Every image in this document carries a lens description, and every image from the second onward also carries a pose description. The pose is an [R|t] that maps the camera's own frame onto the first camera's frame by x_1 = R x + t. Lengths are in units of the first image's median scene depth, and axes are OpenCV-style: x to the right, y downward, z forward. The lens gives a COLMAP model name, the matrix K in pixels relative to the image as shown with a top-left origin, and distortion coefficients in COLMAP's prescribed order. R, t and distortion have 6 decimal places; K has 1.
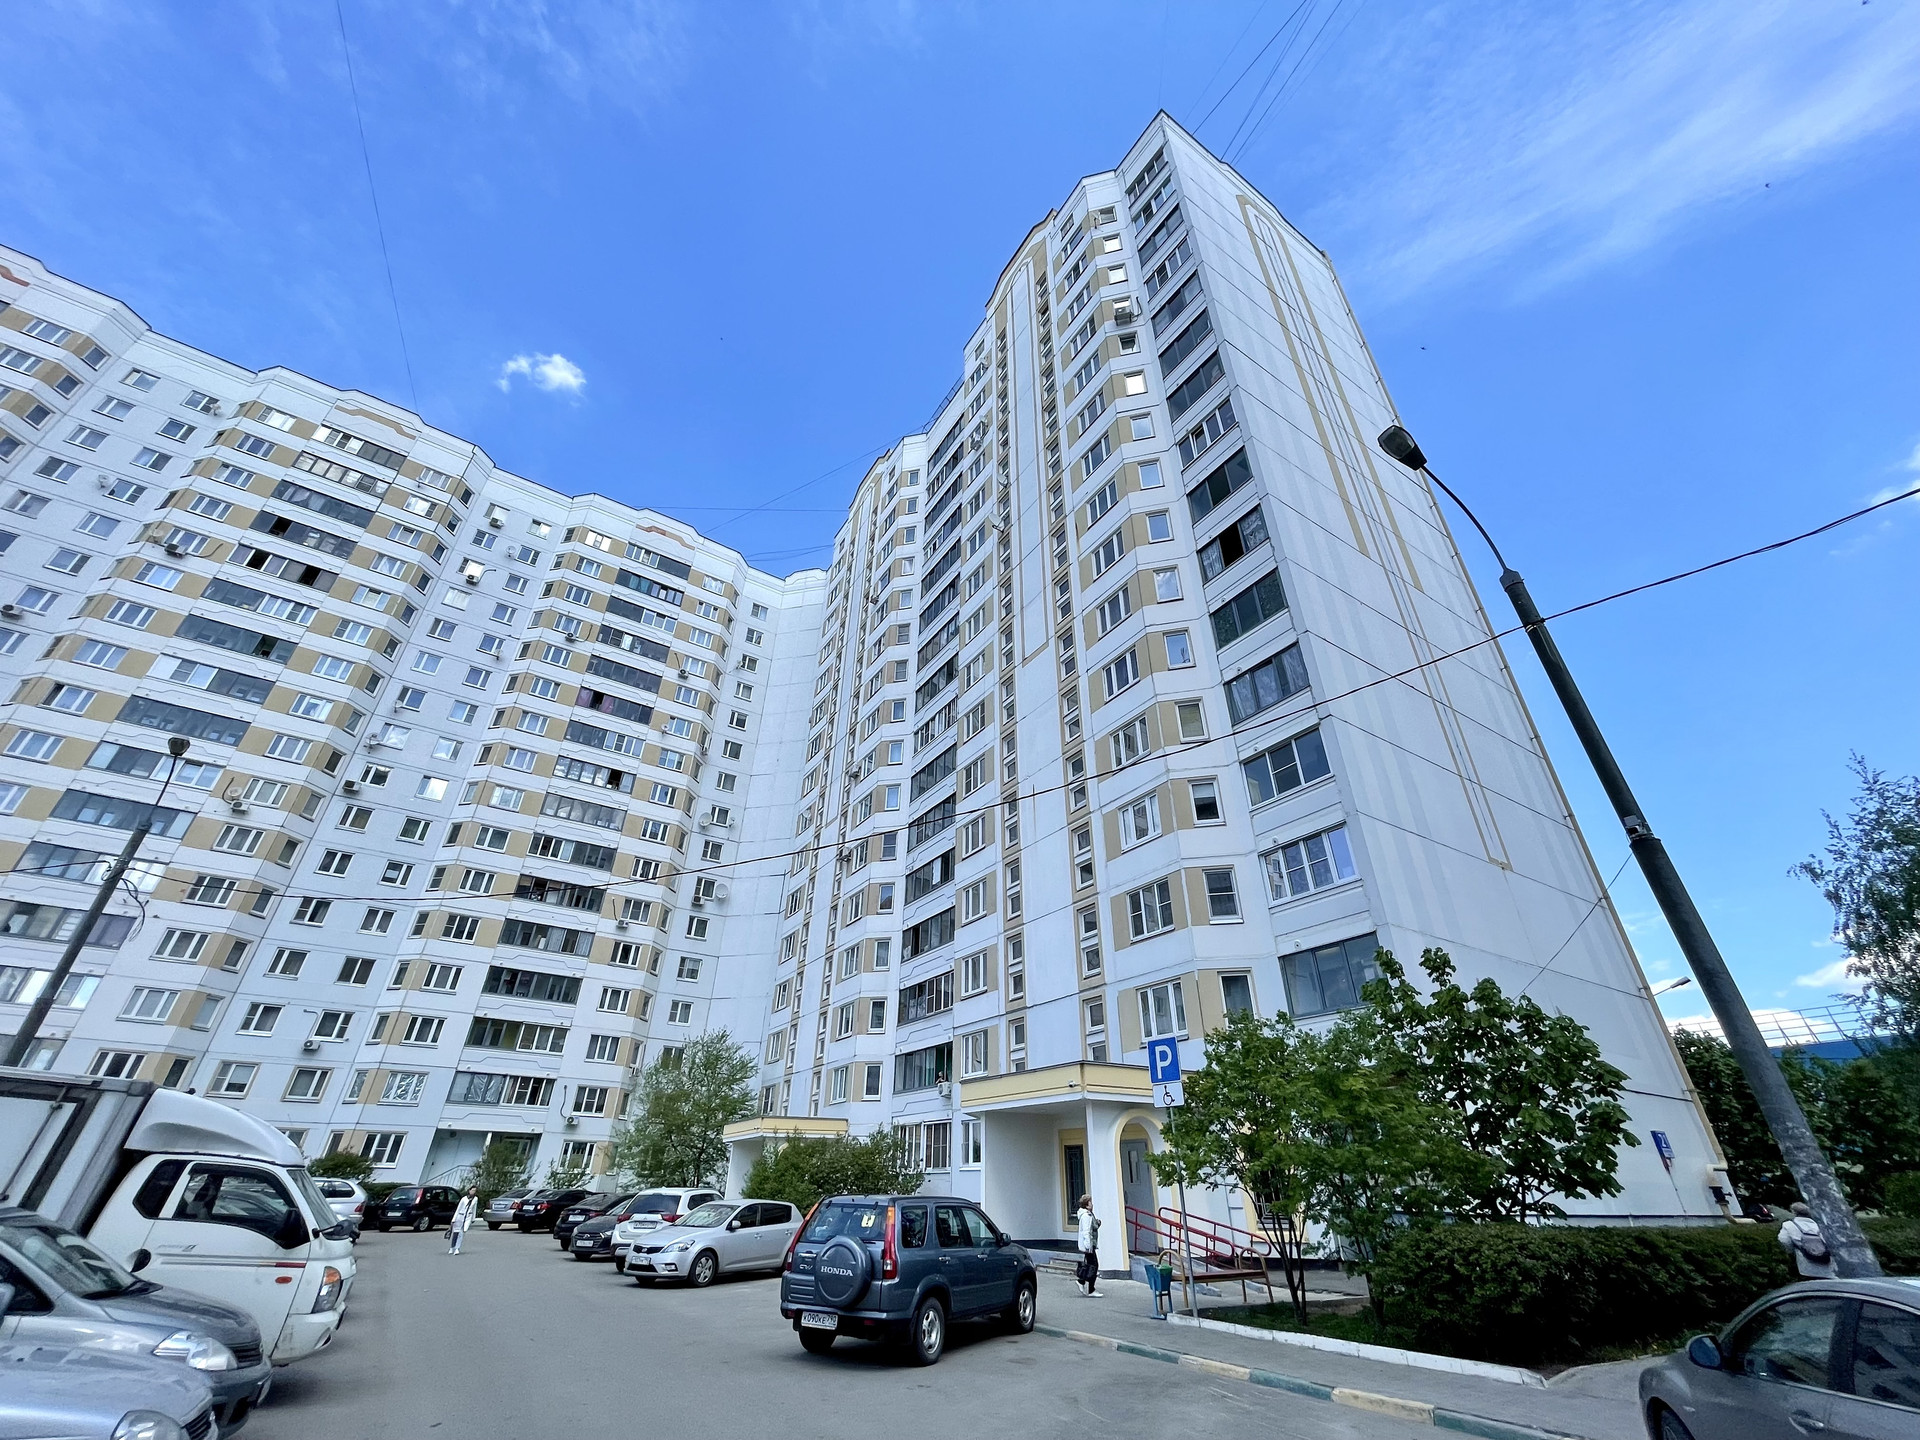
lens RADIAL K [[770.8, 0, 959.9], [0, 770.8, 721.9], [0, 0, 1]] dist [-0.010247, -0.000375]
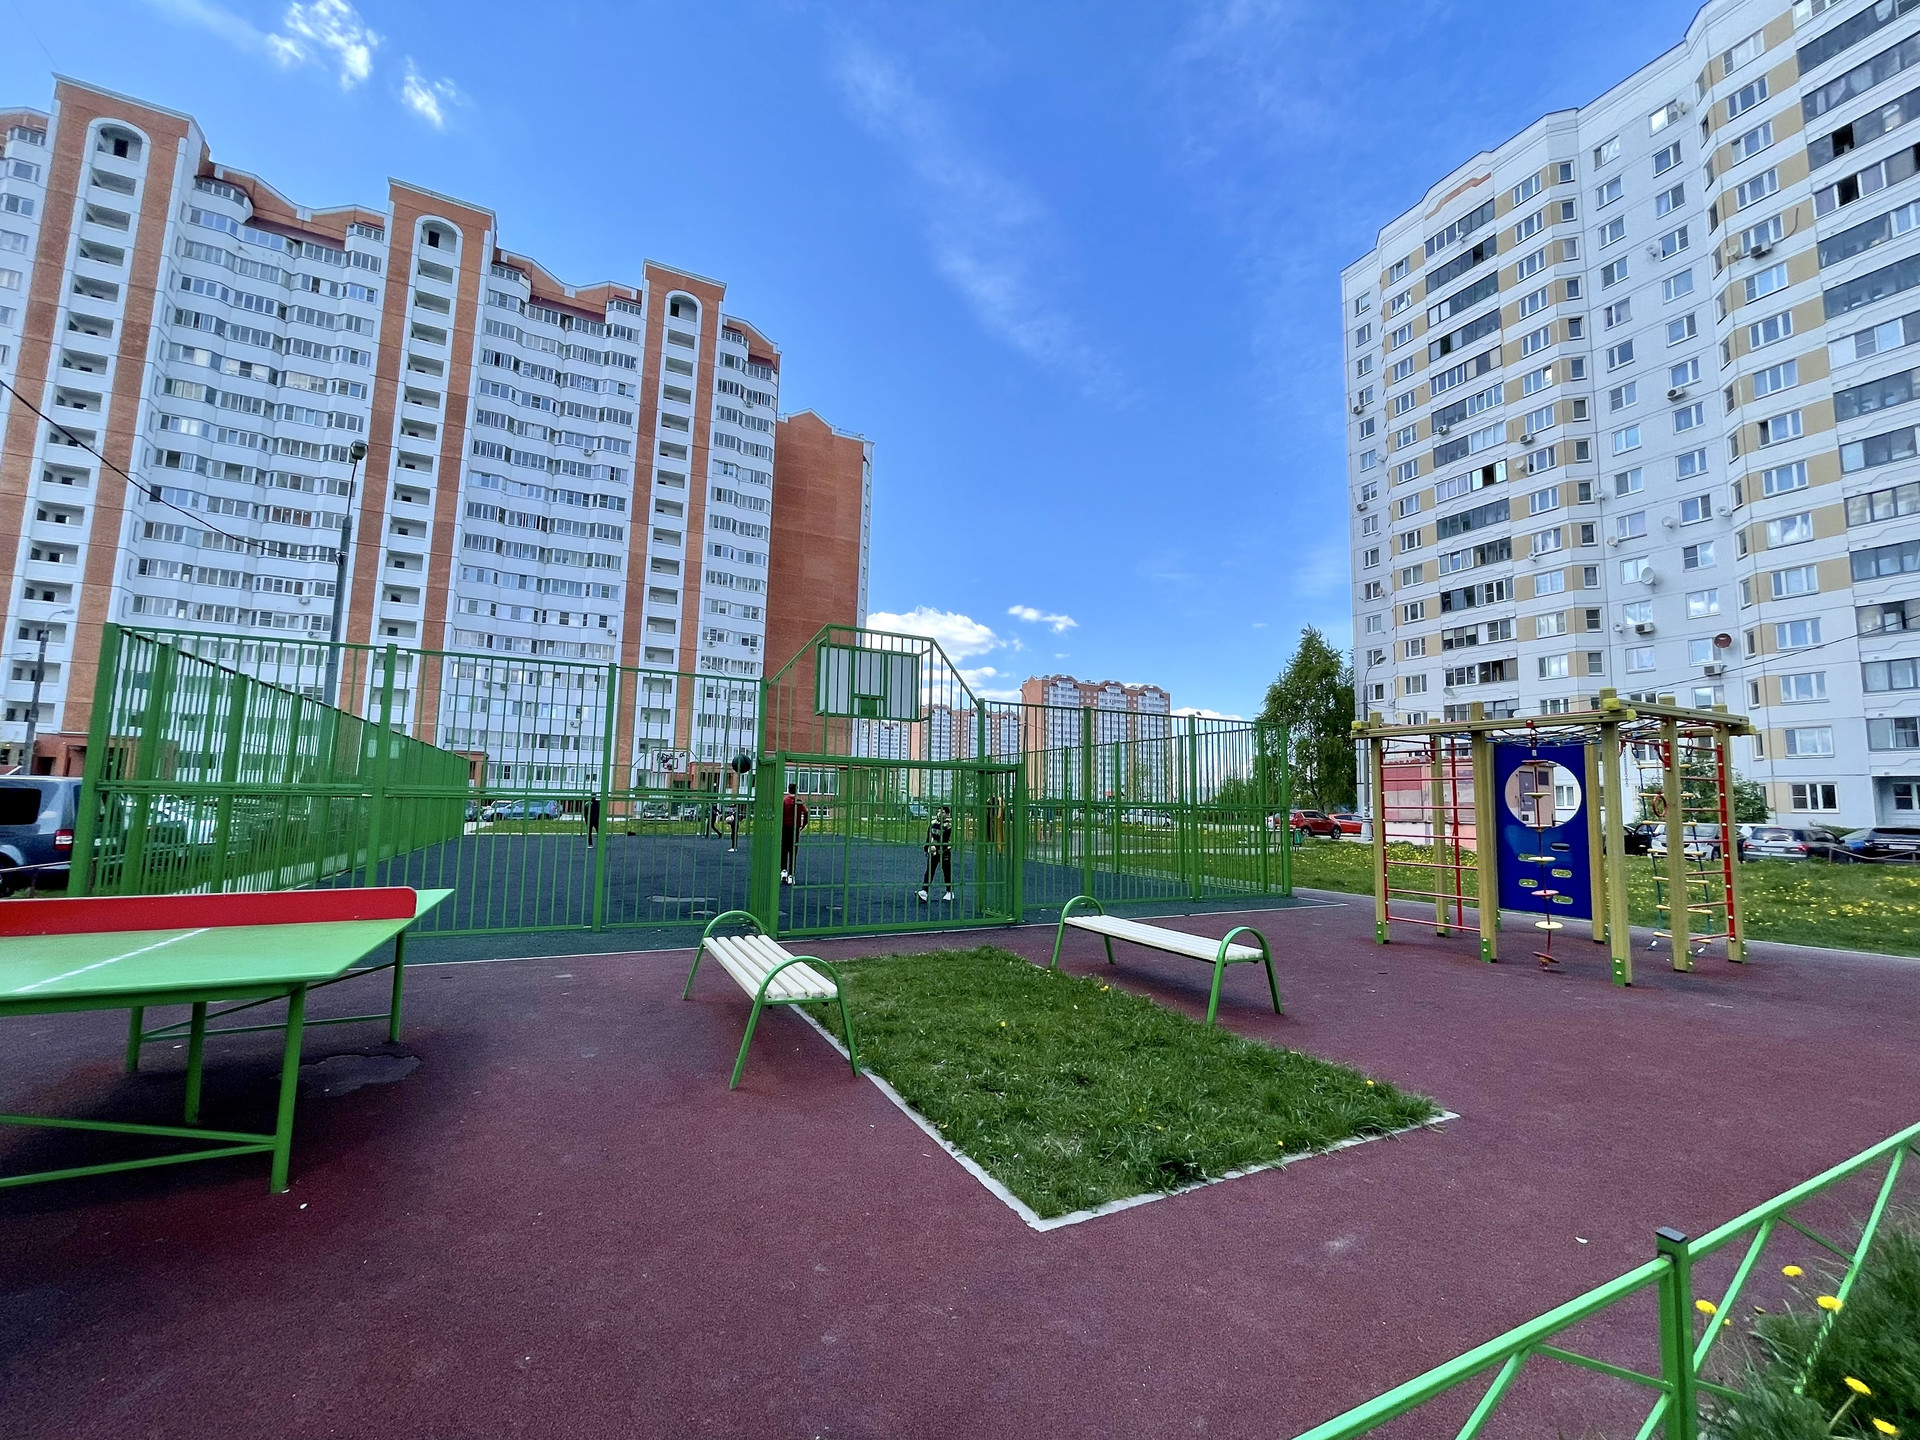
lens RADIAL K [[770.8, 0, 960.0], [0, 770.8, 723.5], [0, 0, 1]] dist [-0.010247, -0.000375]
pose [[-0.105356, -0.119775, -0.987195, -0.070321], [0.500444, 0.851467, -0.156715, -0.074775], [0.859335, -0.510547, -0.029766, -0.117861]]
